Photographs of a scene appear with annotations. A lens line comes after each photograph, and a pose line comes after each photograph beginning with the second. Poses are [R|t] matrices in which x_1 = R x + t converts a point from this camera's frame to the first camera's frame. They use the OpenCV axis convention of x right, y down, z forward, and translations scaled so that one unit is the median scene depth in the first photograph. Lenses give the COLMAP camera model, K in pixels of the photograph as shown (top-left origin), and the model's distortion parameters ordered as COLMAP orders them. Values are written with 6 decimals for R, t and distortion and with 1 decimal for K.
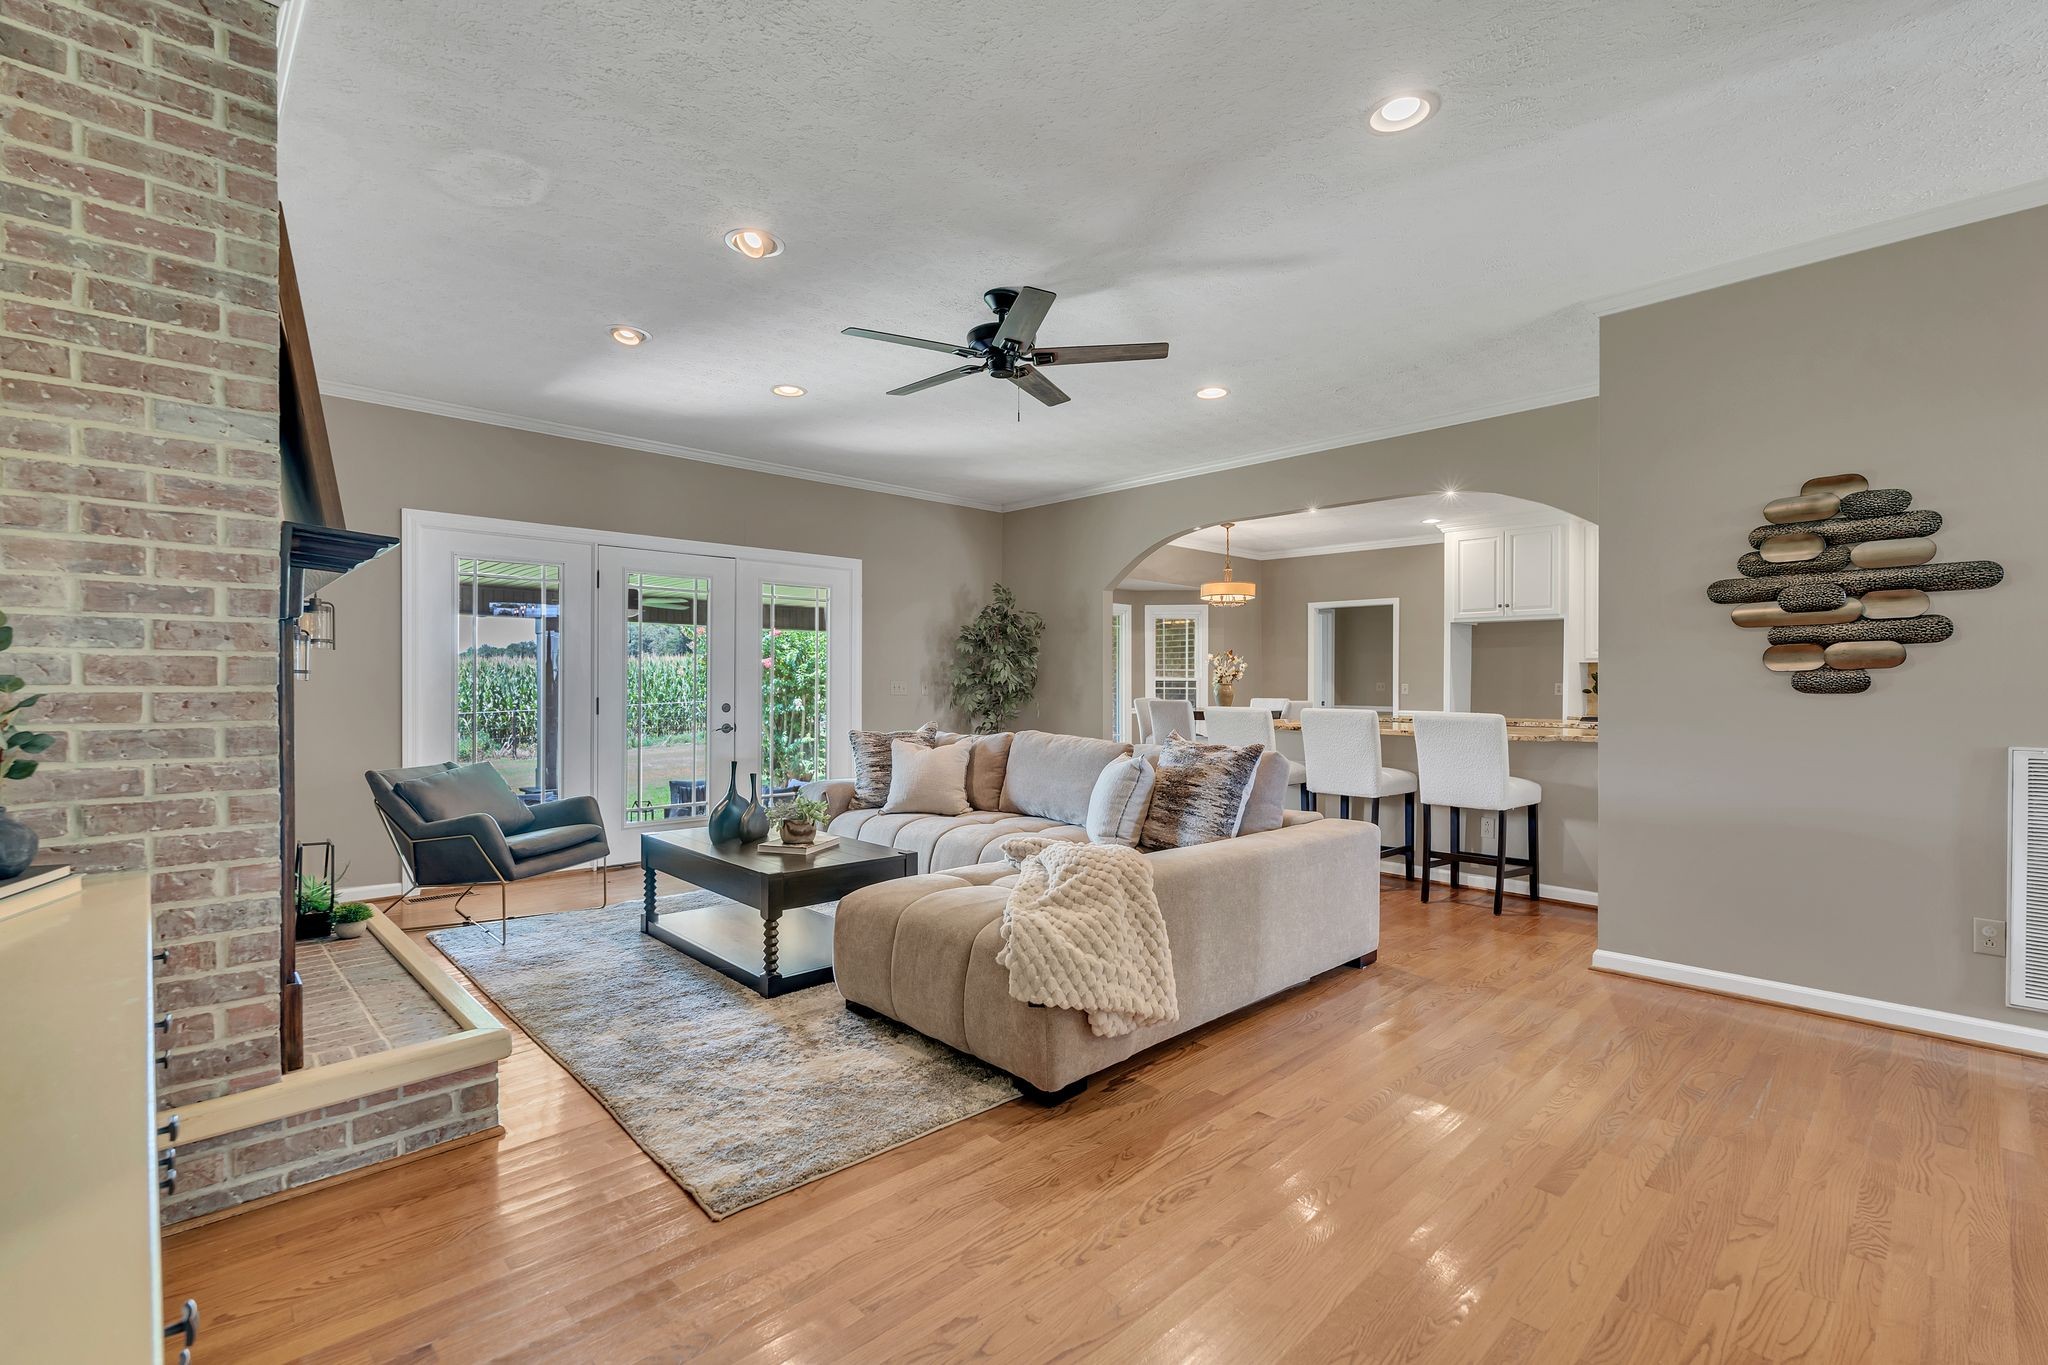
lens RADIAL K [[932.1, 0, 1025.5], [0, 932.1, 691.1], [0, 0, 1]] dist [-0.001423, -0.000132]
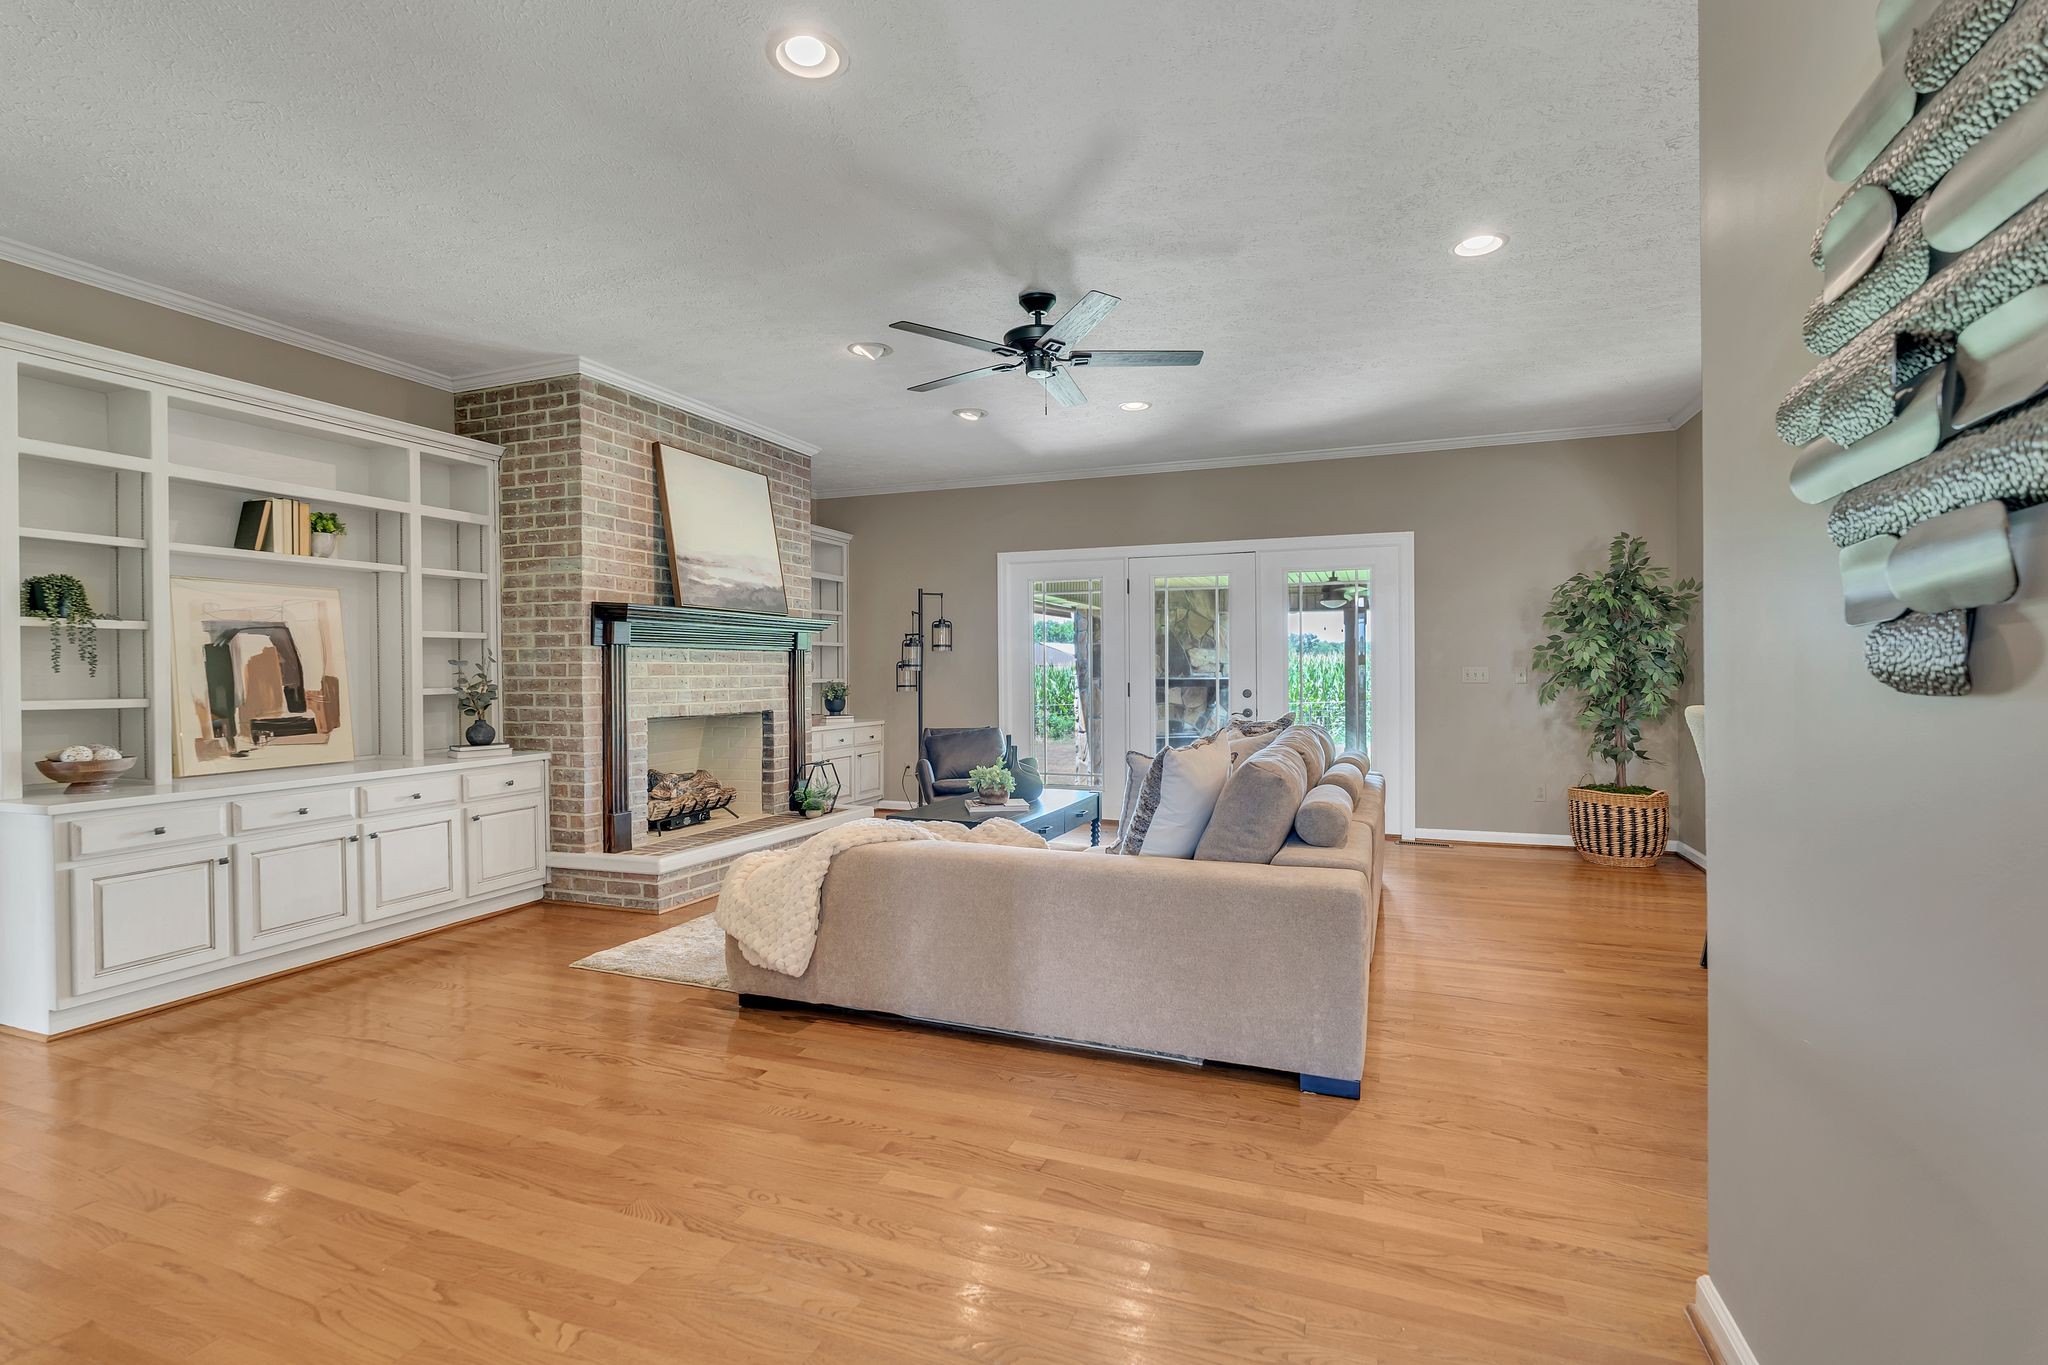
lens RADIAL K [[925.6, 0, 1024.0], [0, 925.6, 682.5], [0, 0, 1]] dist [-0.002131, -0.000260]
pose [[0.428304, 0.006547, -0.903611, 1.611470], [-0.000623, 0.999976, 0.006950, -0.006599], [0.903634, -0.002414, 0.428298, 0.975018]]
